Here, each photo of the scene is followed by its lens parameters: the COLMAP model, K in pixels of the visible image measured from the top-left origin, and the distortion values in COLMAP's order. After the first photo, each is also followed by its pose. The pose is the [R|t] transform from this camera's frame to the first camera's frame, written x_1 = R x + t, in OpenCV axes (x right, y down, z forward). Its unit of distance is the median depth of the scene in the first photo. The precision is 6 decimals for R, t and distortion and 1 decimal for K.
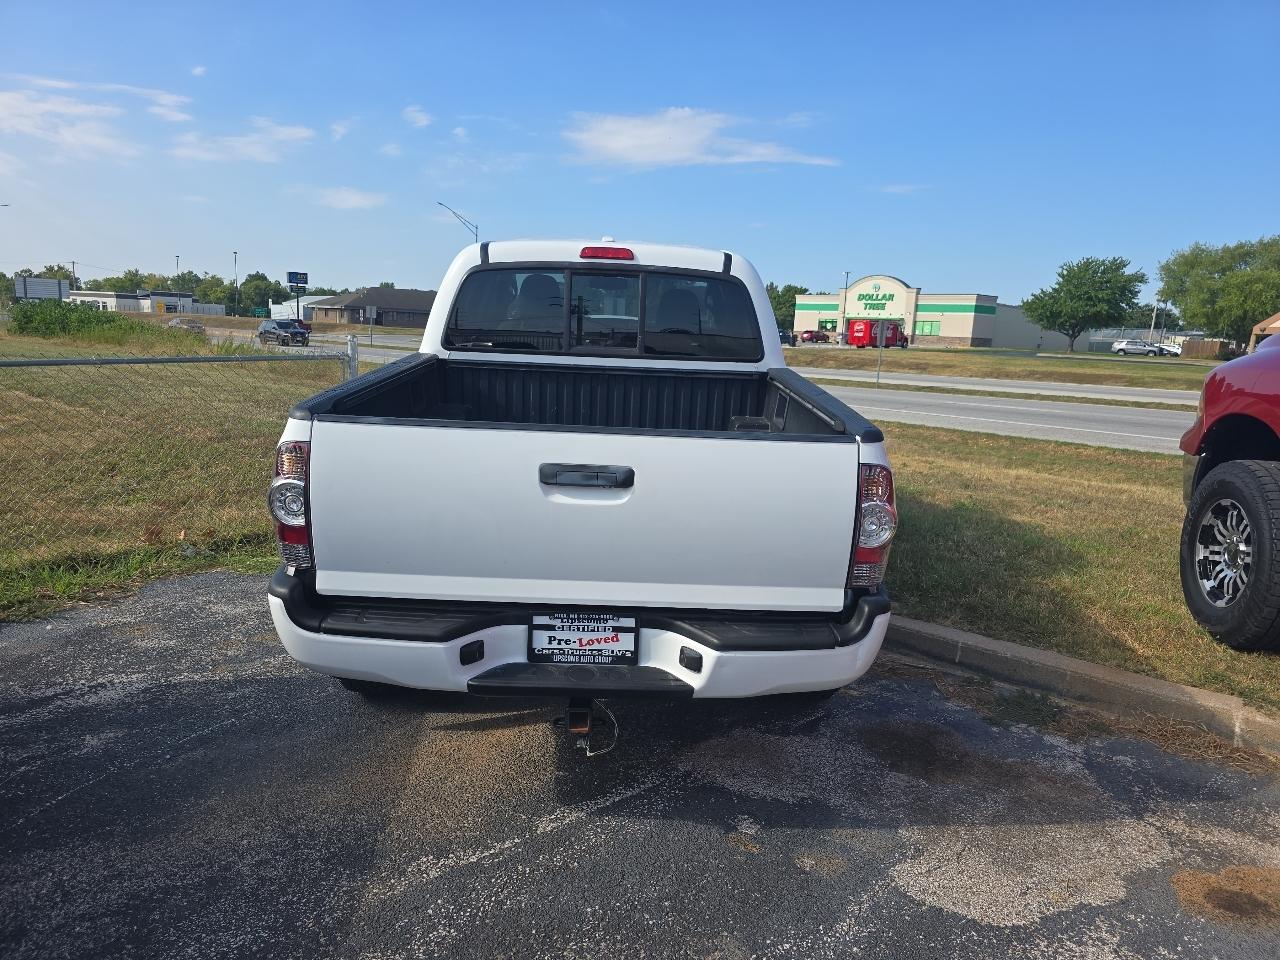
lens RADIAL K [[851.9, 0, 640.0], [0, 851.9, 480.0], [0, 0, 1]] dist [0.083573, -0.101035]
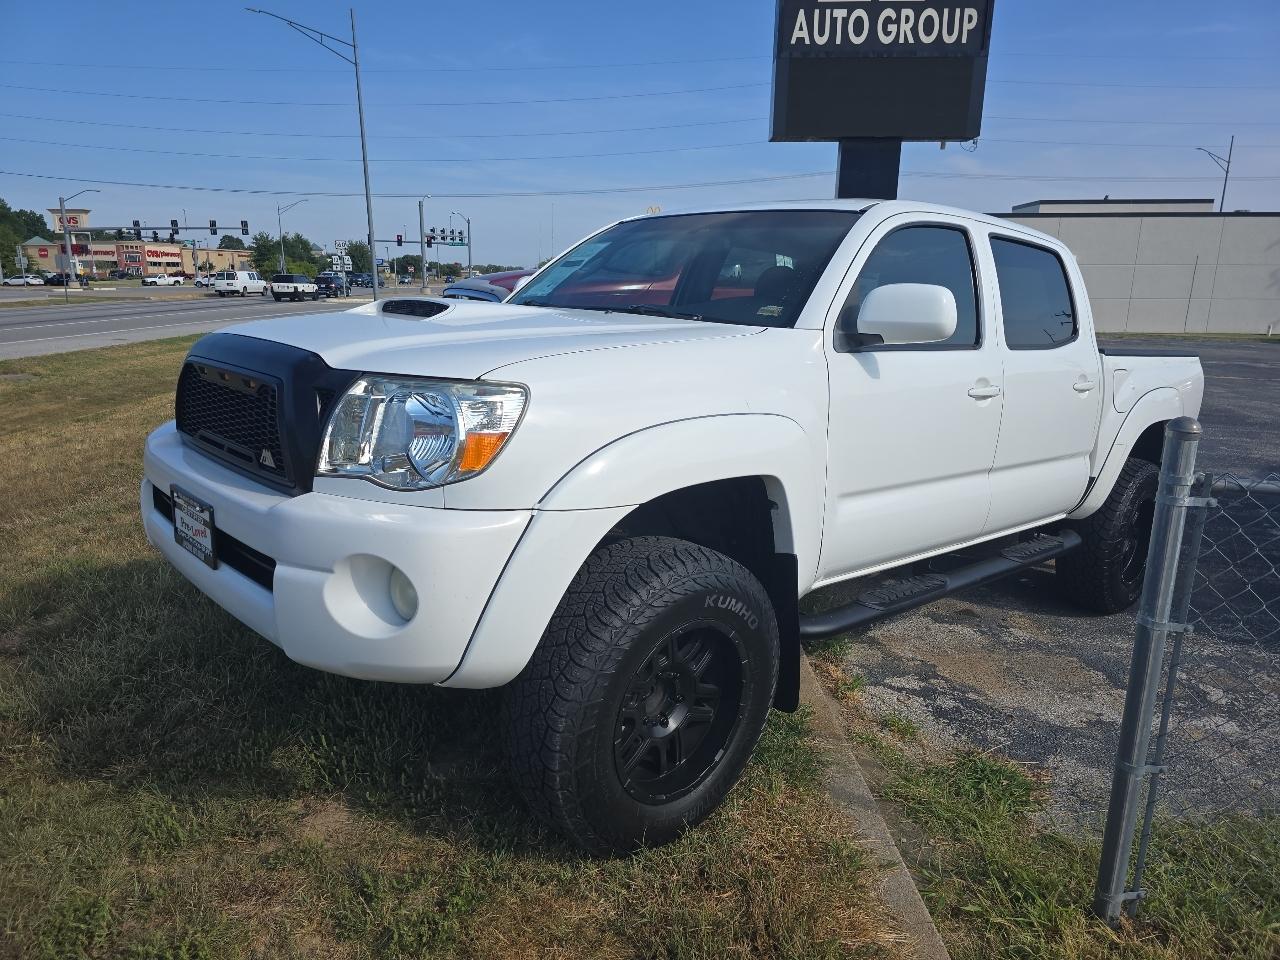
lens RADIAL K [[859.2, 0, 640.0], [0, 859.2, 480.0], [0, 0, 1]] dist [0.045870, -0.040407]
pose [[-0.662889, -0.229592, 0.712647, -1.045333], [0.083427, 0.923246, 0.375043, -0.694898], [-0.744055, 0.308065, -0.592856, 3.262524]]
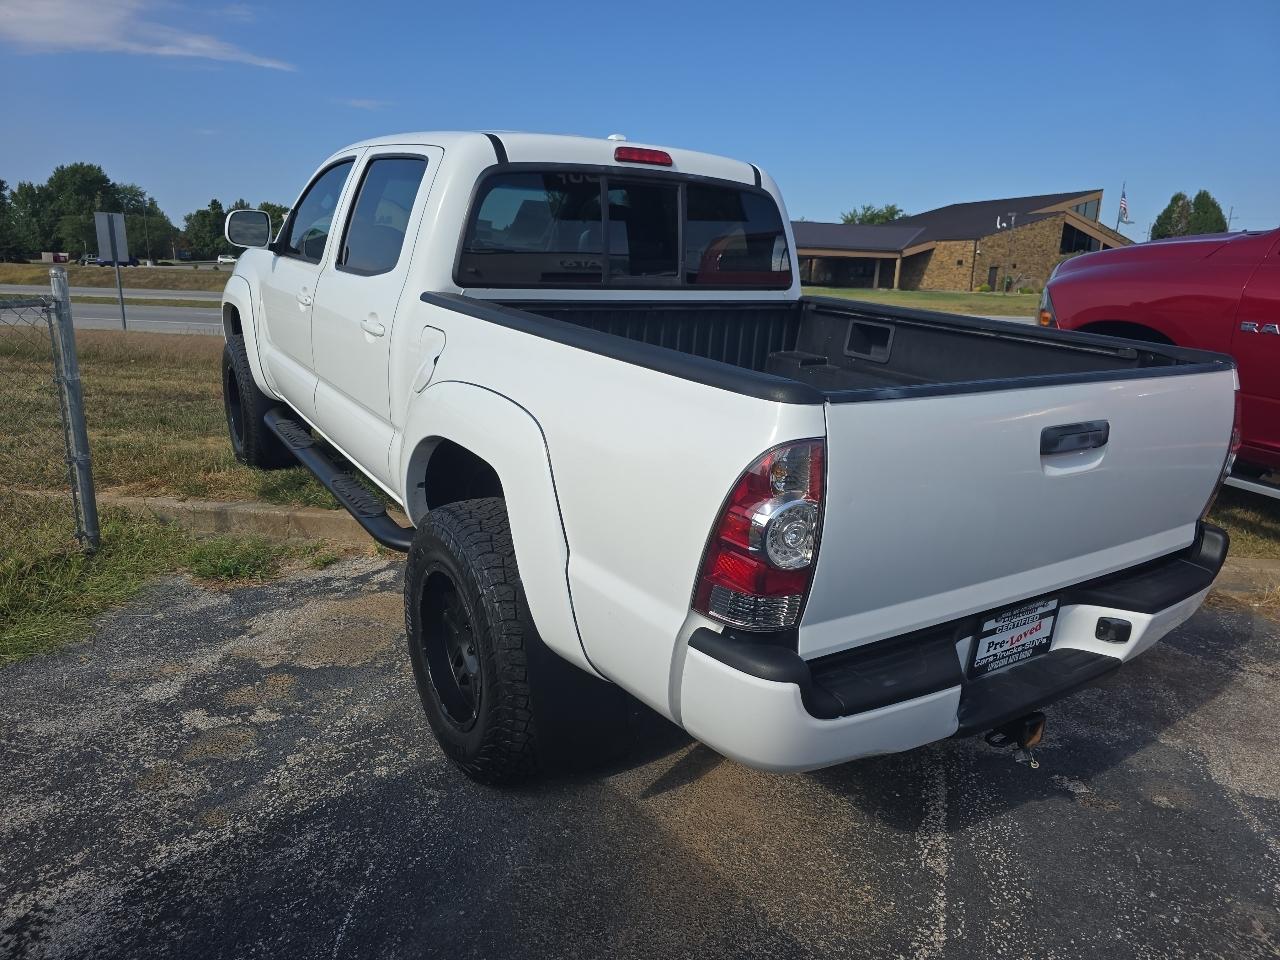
lens RADIAL K [[859.2, 0, 640.0], [0, 859.2, 480.0], [0, 0, 1]] dist [0.045870, -0.040407]
pose [[0.845804, -0.144884, 0.513443, -0.772933], [0.101837, 0.988567, 0.111197, -0.090947], [-0.523684, -0.041763, 0.850889, 0.484761]]
